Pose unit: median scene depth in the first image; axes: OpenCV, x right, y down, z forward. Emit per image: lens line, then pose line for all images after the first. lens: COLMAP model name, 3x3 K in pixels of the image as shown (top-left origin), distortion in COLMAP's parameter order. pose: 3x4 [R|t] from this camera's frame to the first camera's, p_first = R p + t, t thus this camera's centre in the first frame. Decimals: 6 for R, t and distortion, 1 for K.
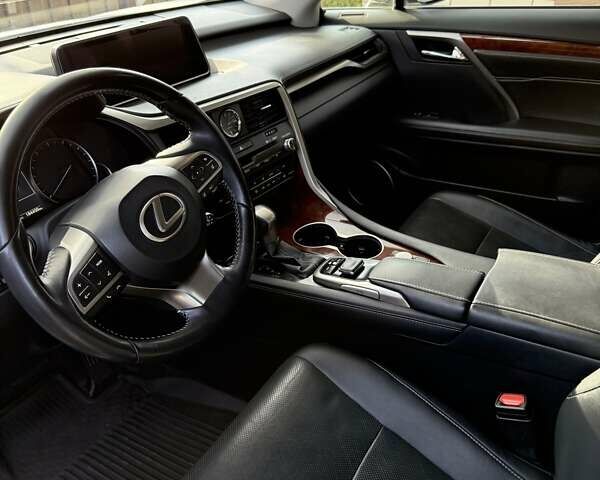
lens RADIAL K [[559.8, 0, 299.8], [0, 559.8, 239.6], [0, 0, 1]] dist [0.071717, 0.000000]
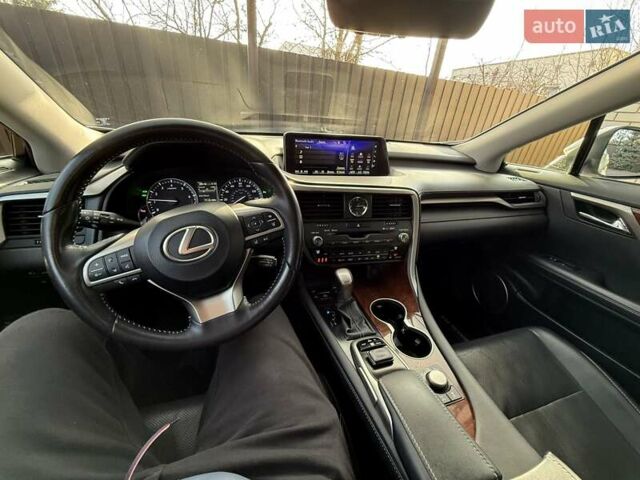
lens RADIAL K [[253.7, 0, 322.5], [0, 253.7, 239.5], [0, 0, 1]] dist [0.006606, -0.001044]
pose [[0.753897, 0.386357, -0.531383, 0.153207], [-0.422414, 0.904522, 0.058362, -0.117895], [0.503196, 0.180464, 0.845119, 0.398209]]
